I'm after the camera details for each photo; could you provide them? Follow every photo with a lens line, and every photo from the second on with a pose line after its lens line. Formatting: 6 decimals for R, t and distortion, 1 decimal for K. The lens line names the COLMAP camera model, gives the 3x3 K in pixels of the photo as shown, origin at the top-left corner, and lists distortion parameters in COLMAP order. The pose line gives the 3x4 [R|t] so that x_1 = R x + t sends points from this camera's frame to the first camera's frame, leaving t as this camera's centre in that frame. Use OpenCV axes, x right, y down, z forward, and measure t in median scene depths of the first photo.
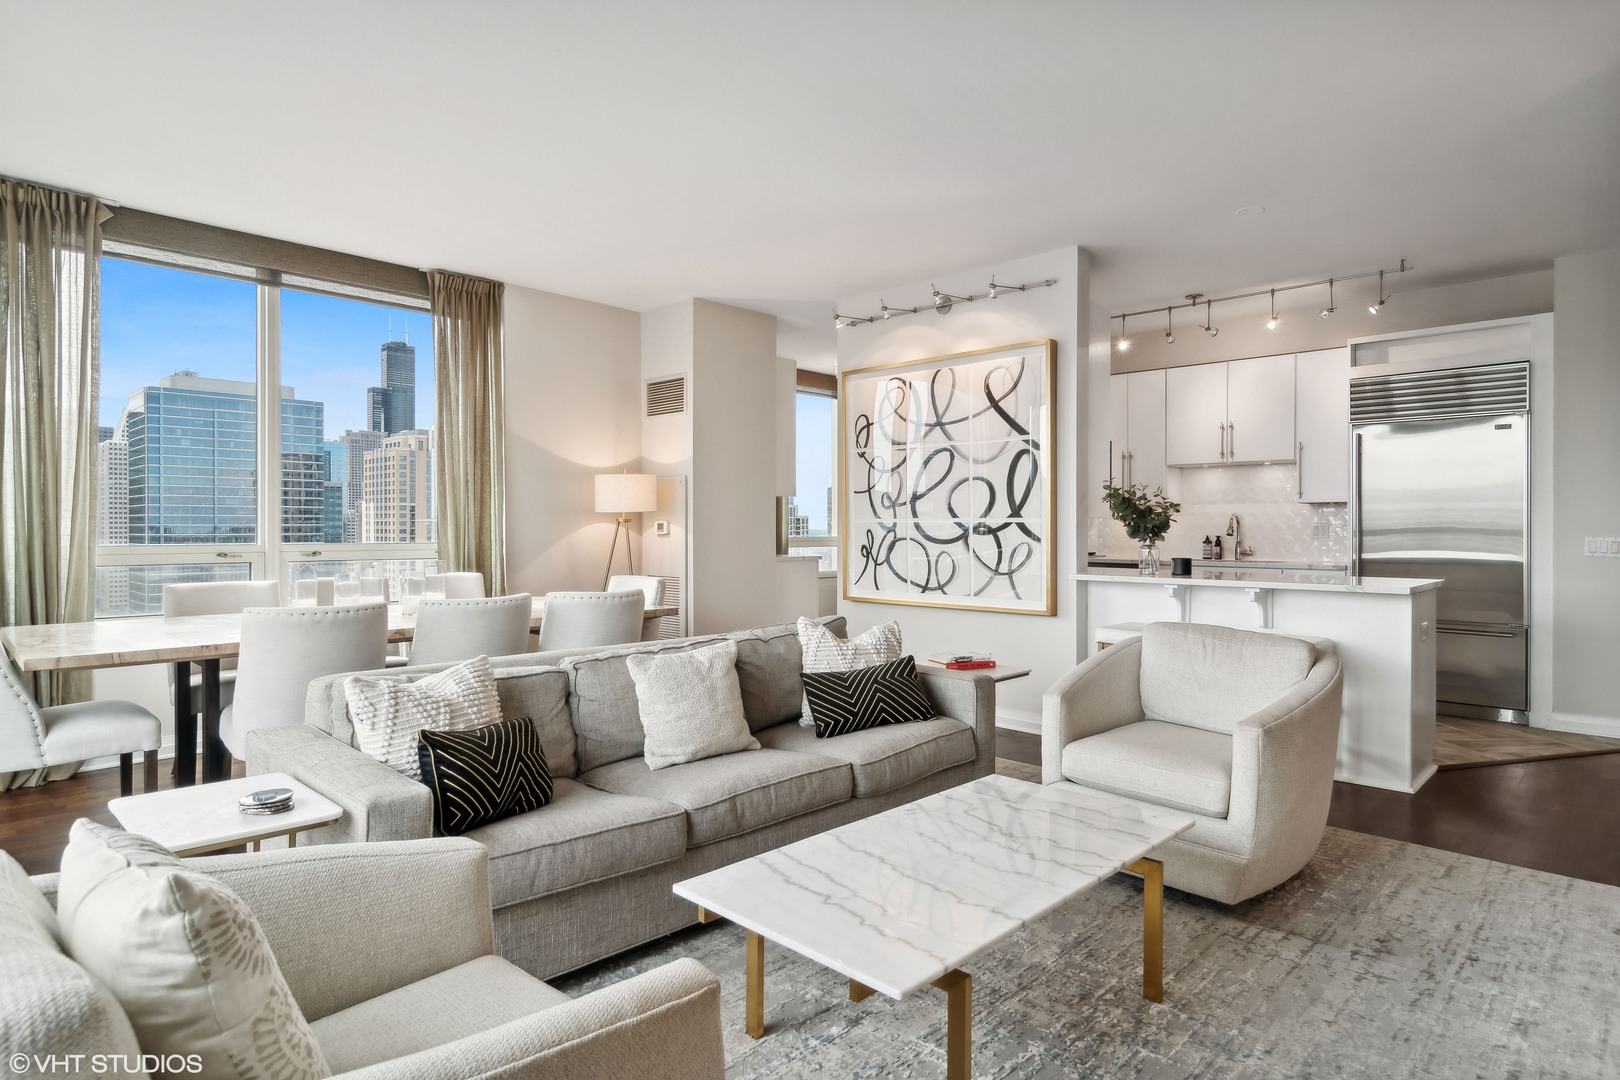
lens RADIAL K [[876.7, 0, 800.3], [0, 876.7, 537.4], [0, 0, 1]] dist [-0.005634, 0.004254]
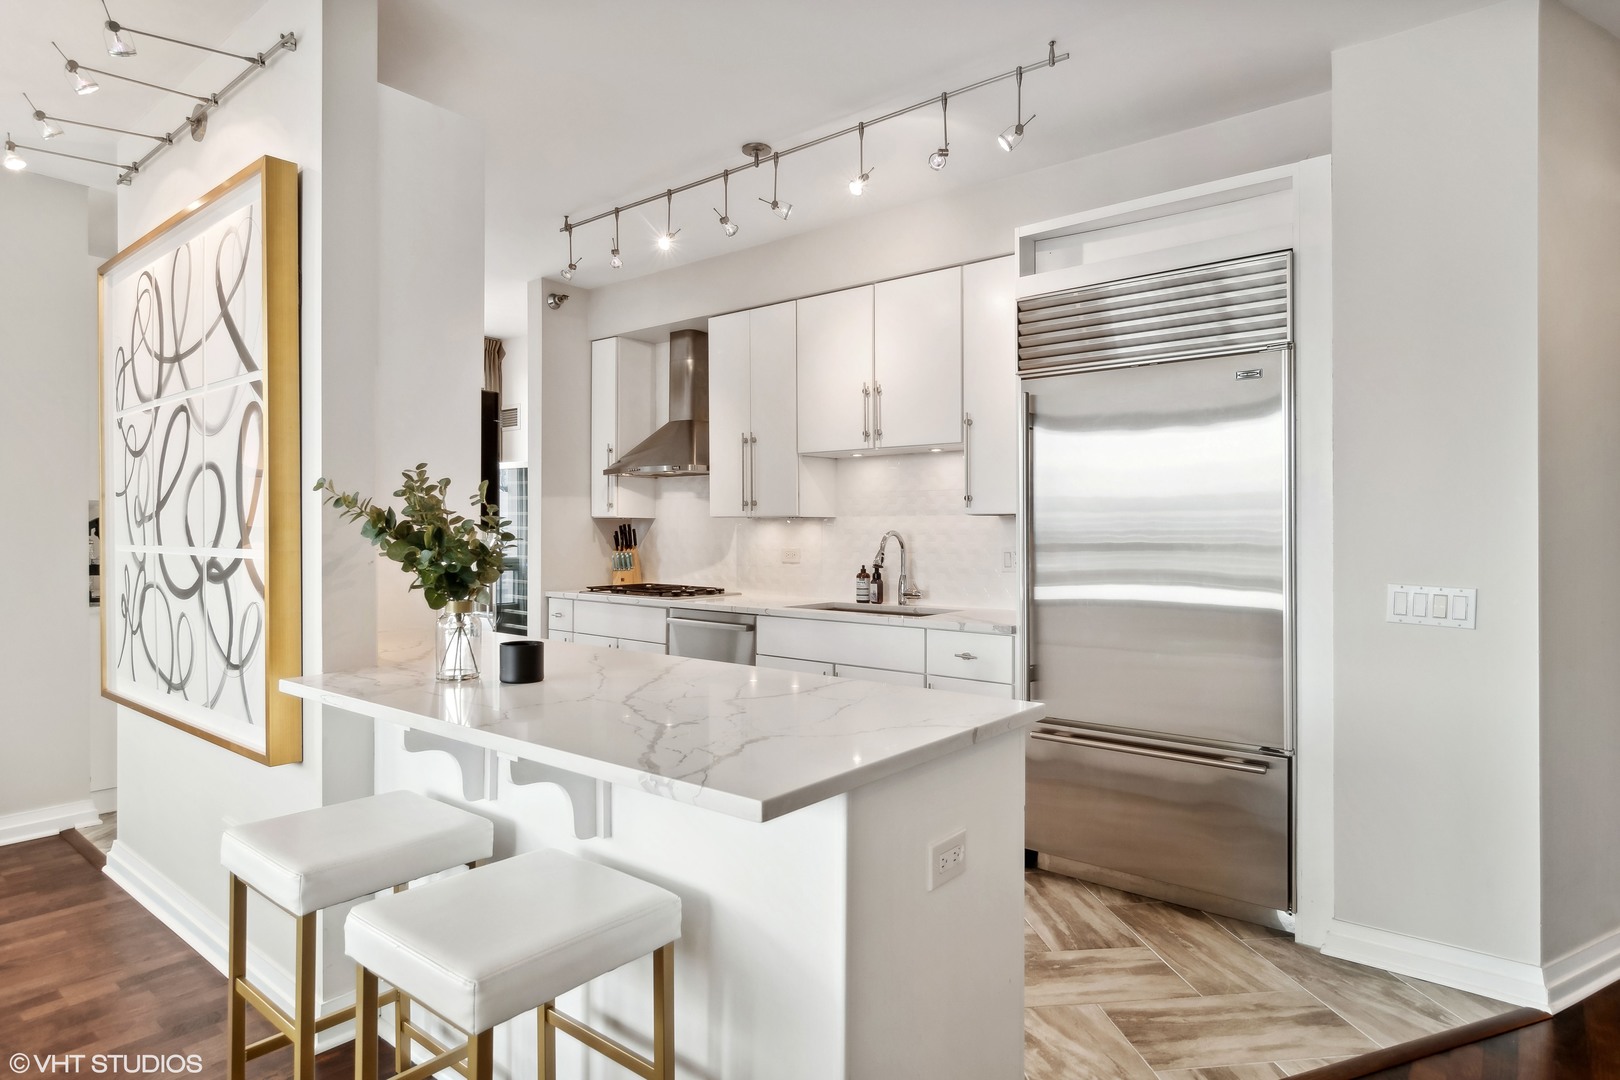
lens RADIAL K [[876.7, 0, 810.7], [0, 876.7, 535.7], [0, 0, 1]] dist [-0.005634, 0.004254]
pose [[0.995990, -0.000092, 0.089463, 0.438371], [0.000659, 0.999980, -0.006312, -0.022921], [-0.089461, 0.006346, 0.995970, 0.441458]]
